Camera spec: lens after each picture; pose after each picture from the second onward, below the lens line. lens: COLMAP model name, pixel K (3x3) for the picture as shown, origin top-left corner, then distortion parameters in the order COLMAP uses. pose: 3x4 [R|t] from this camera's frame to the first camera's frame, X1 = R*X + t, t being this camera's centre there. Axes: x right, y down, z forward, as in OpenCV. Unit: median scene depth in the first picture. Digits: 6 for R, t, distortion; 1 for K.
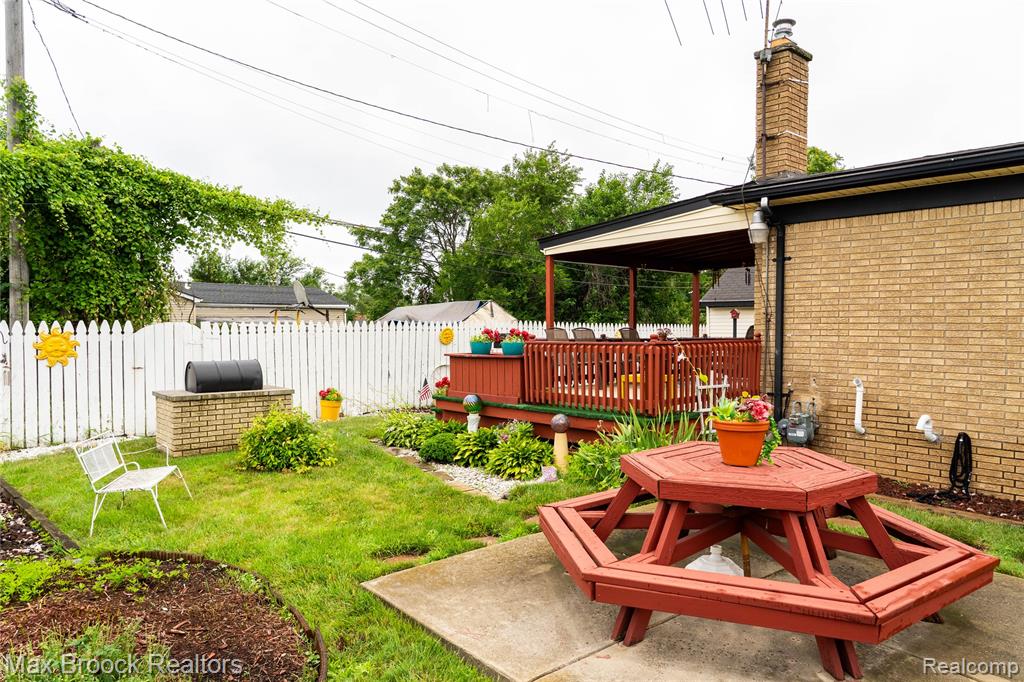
lens RADIAL K [[703.6, 0, 515.4], [0, 703.6, 339.5], [0, 0, 1]] dist [-0.008638, 0.007019]
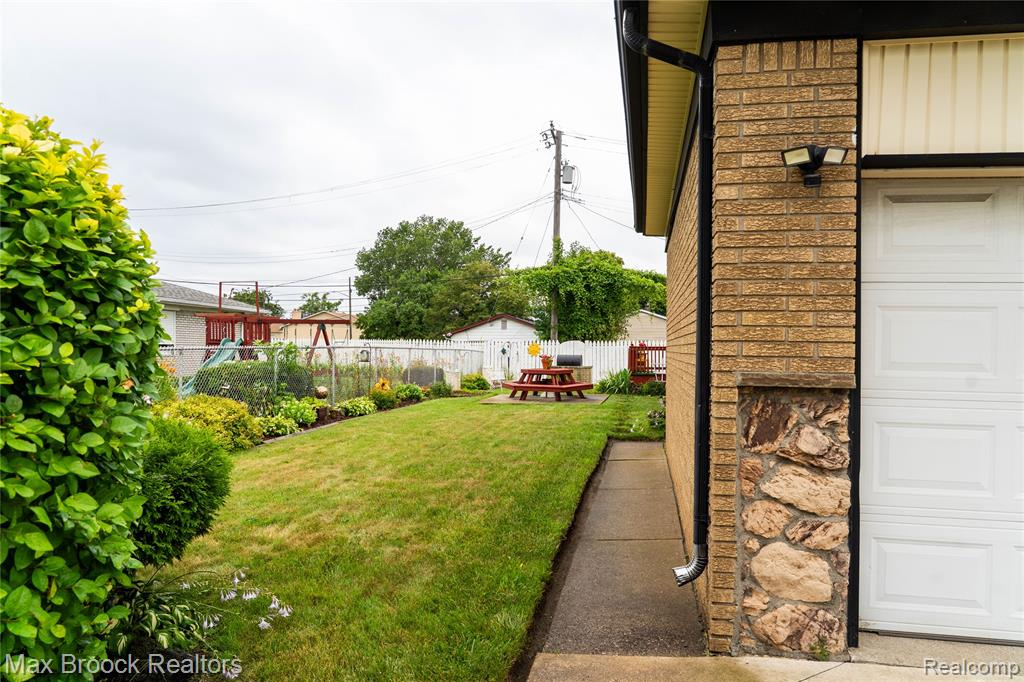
lens RADIAL K [[703.6, 0, 513.4], [0, 703.6, 343.4], [0, 0, 1]] dist [-0.008638, 0.007019]
pose [[0.619916, 0.001829, -0.784666, 0.987727], [-0.022908, 0.999613, -0.015769, 0.022006], [0.784334, 0.027751, 0.619718, -0.527930]]
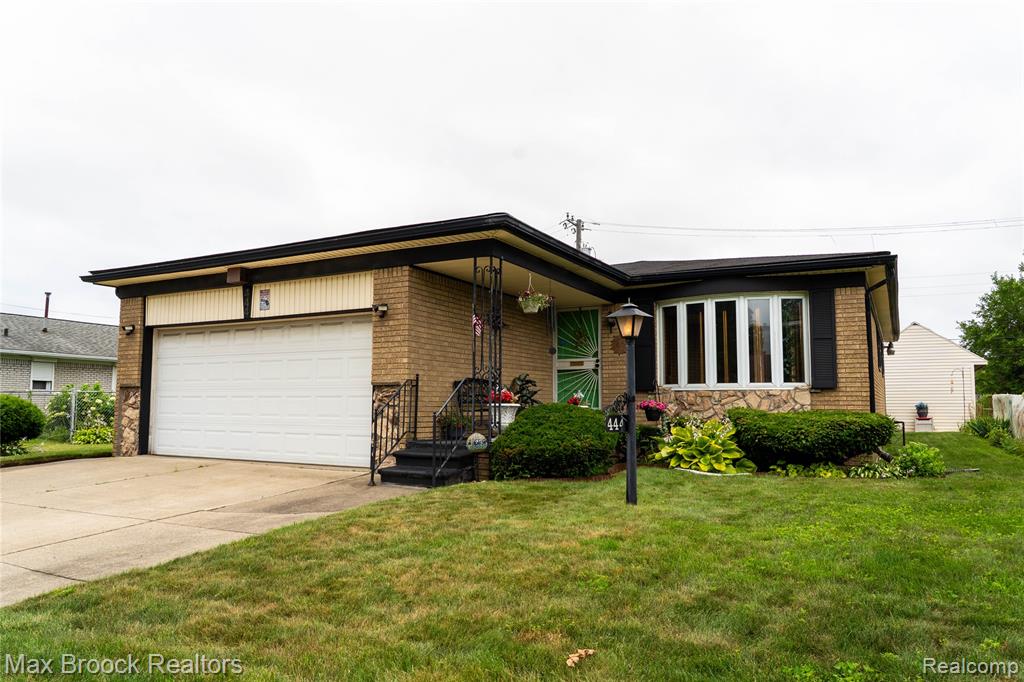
lens RADIAL K [[703.6, 0, 512.4], [0, 703.6, 343.4], [0, 0, 1]] dist [-0.008638, 0.007019]
pose [[0.359265, -0.087004, -0.929171, 1.720397], [-0.009779, 0.995239, -0.096971, 0.051490], [0.933184, 0.043925, 0.356704, -0.238779]]
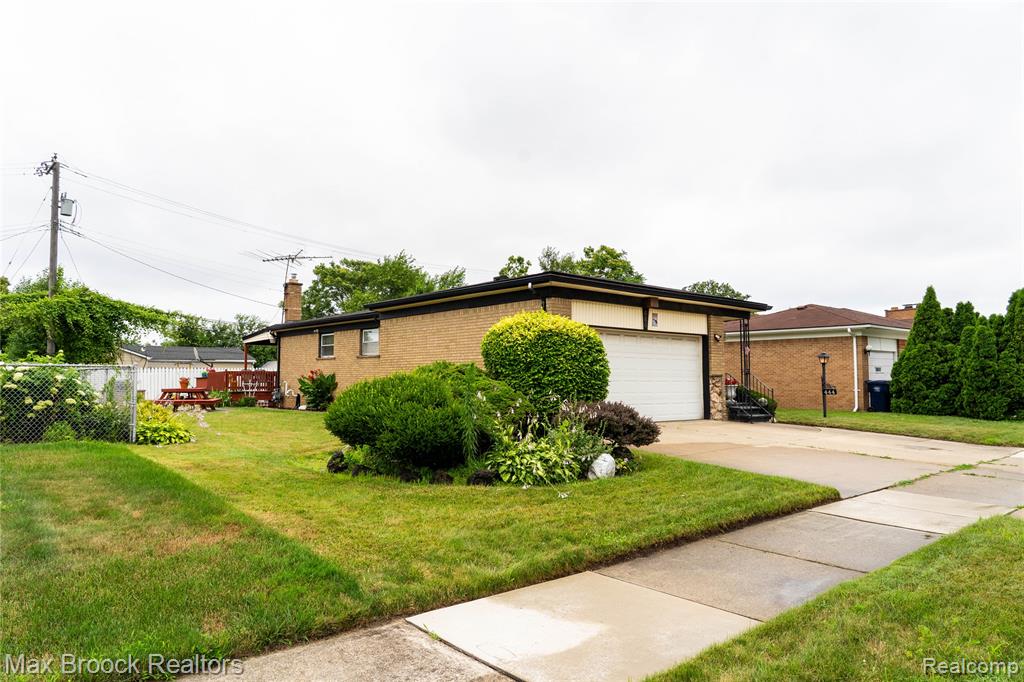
lens RADIAL K [[703.6, 0, 512.4], [0, 703.6, 349.4], [0, 0, 1]] dist [-0.008638, 0.007019]
pose [[0.999974, -0.003627, -0.006268, 0.813766], [0.003236, 0.998114, -0.061297, 0.057041], [0.006478, 0.061276, 0.998100, -1.278738]]
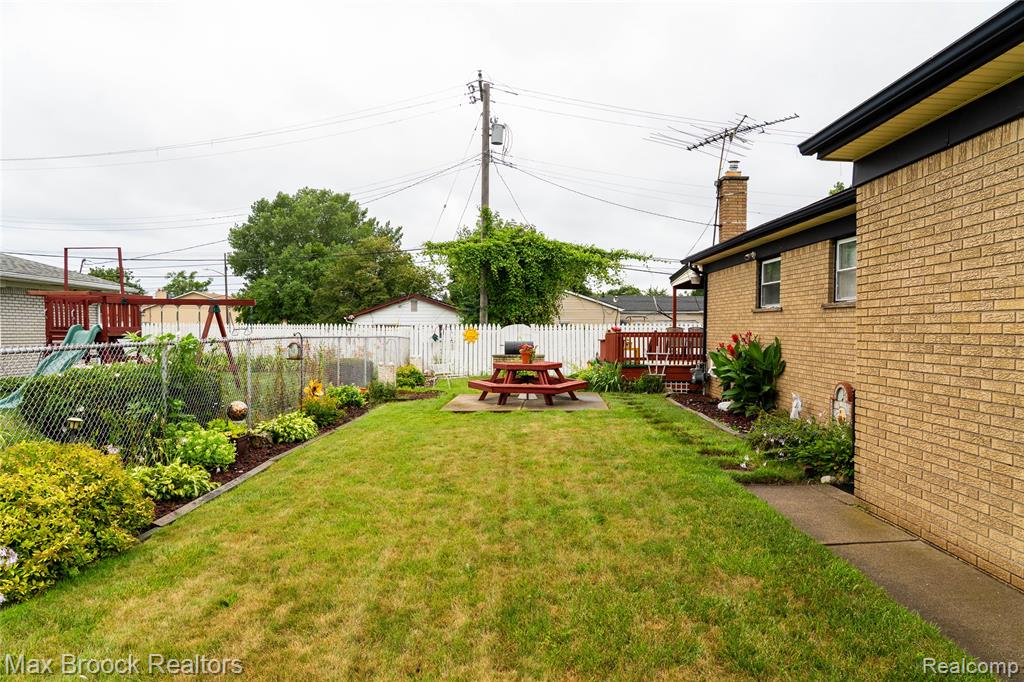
lens RADIAL K [[703.6, 0, 514.6], [0, 703.6, 341.9], [0, 0, 1]] dist [-0.008638, 0.007019]
pose [[0.744029, 0.013714, -0.668007, 0.690437], [-0.013613, 0.999893, 0.005365, 0.012960], [0.668009, 0.005102, 0.744136, -0.442223]]
